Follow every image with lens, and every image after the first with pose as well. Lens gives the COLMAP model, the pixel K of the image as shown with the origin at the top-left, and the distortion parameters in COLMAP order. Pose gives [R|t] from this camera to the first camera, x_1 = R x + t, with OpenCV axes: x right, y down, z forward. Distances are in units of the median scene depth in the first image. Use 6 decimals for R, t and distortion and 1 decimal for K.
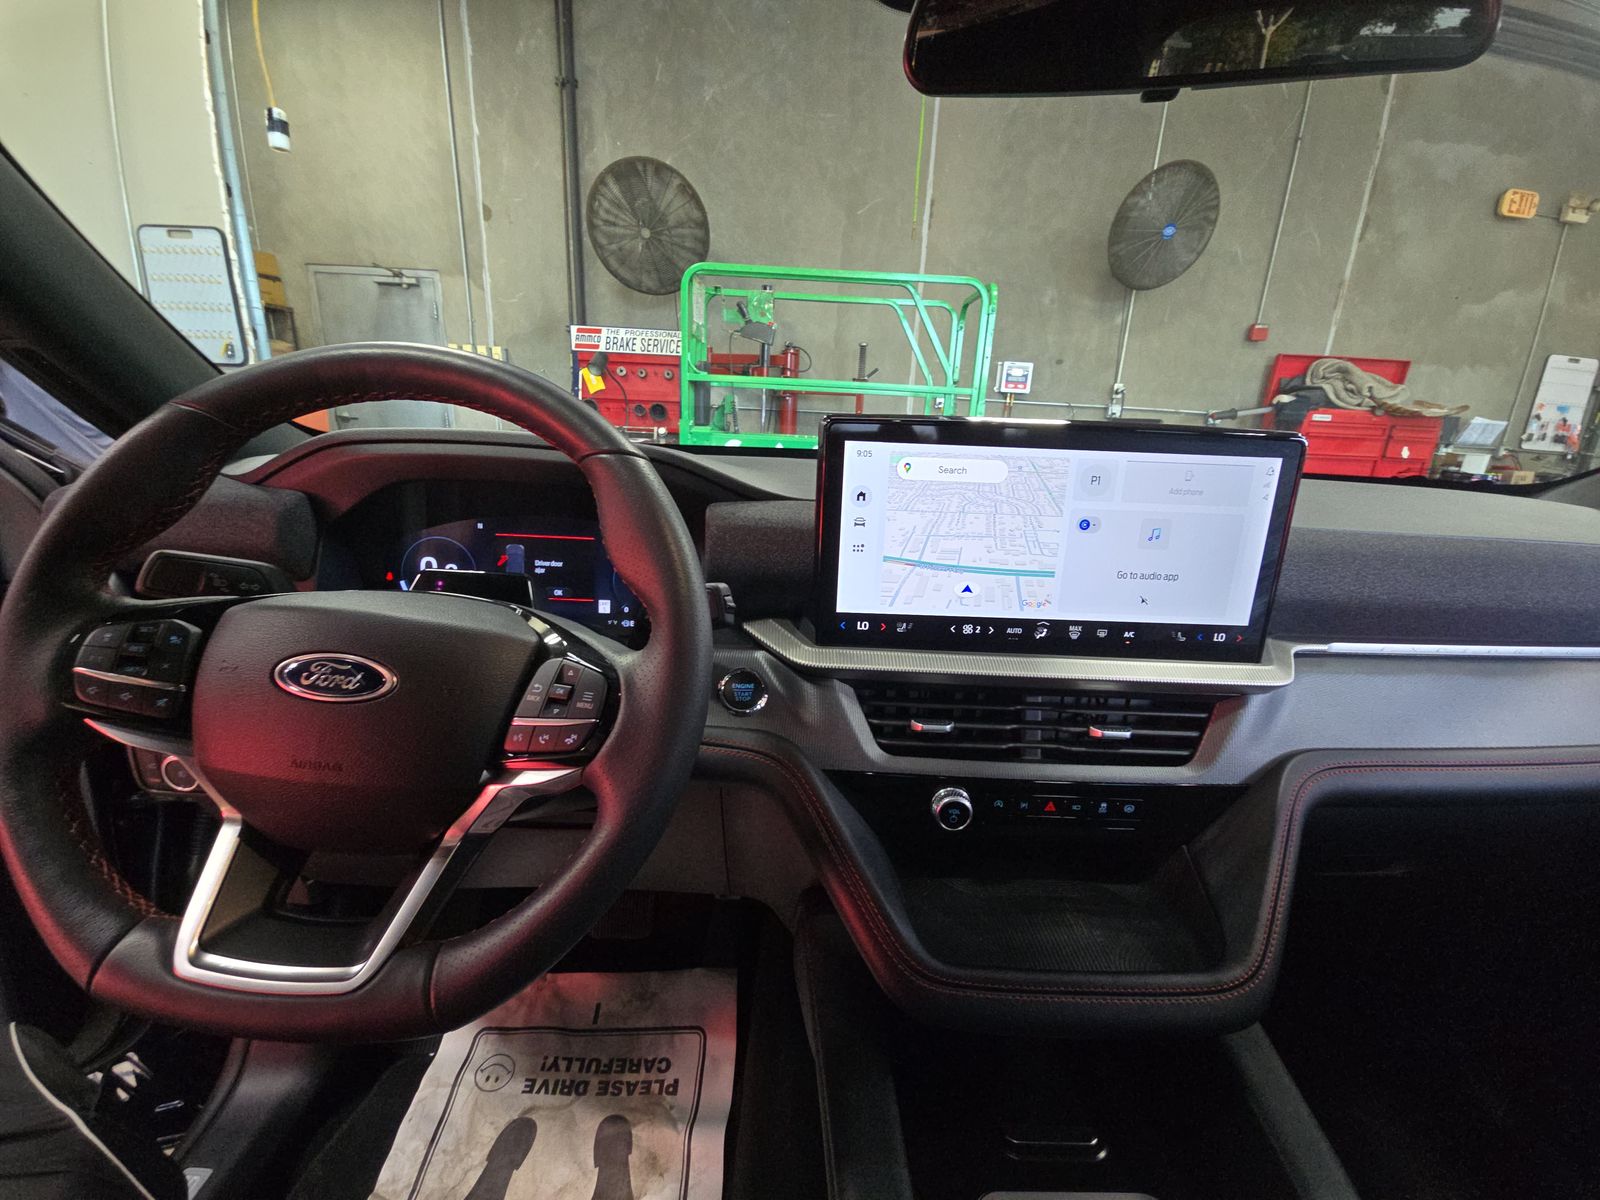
lens RADIAL K [[659.7, 0, 800.0], [0, 659.7, 600.0], [0, 0, 1]] dist [0.011922, -0.007995]
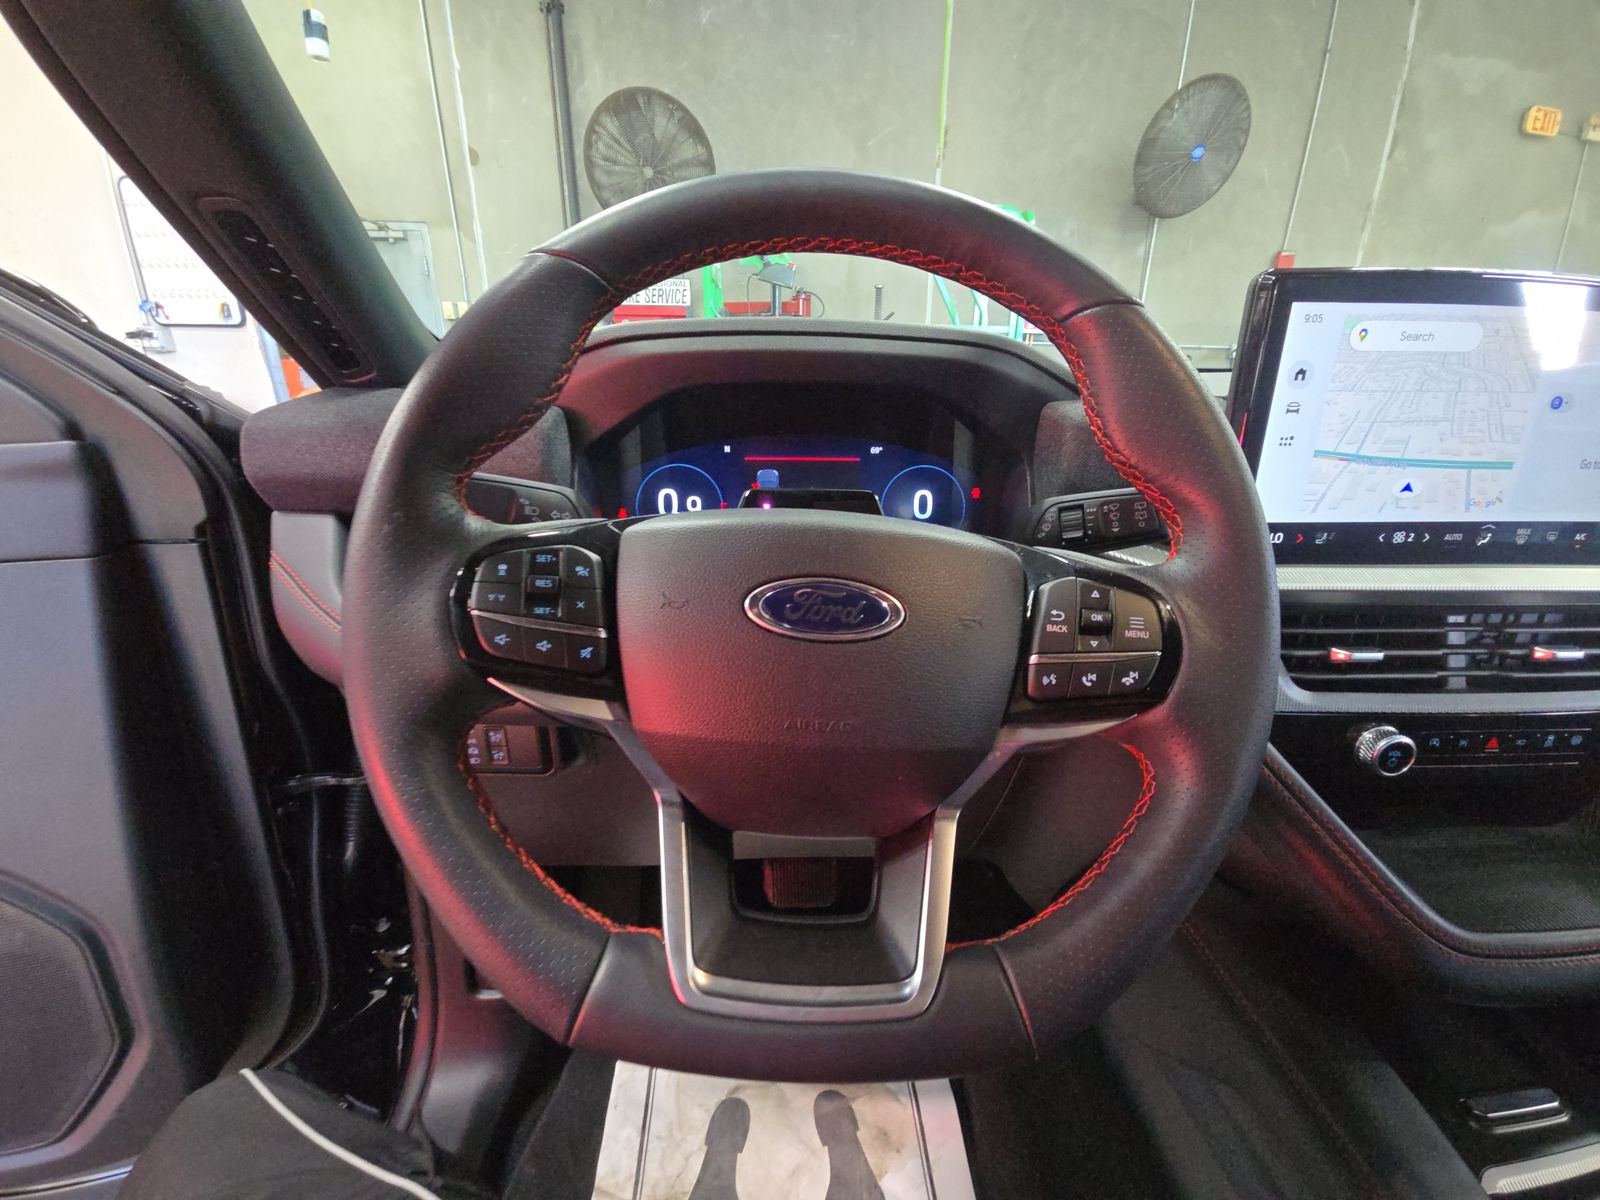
lens RADIAL K [[651.5, 0, 782.8], [0, 651.5, 602.7], [0, 0, 1]] dist [0.022605, -0.015708]
pose [[0.999066, -0.041289, 0.012726, -0.313264], [0.040421, 0.997246, 0.062187, 0.025559], [-0.015258, -0.061614, 0.997983, 0.108281]]
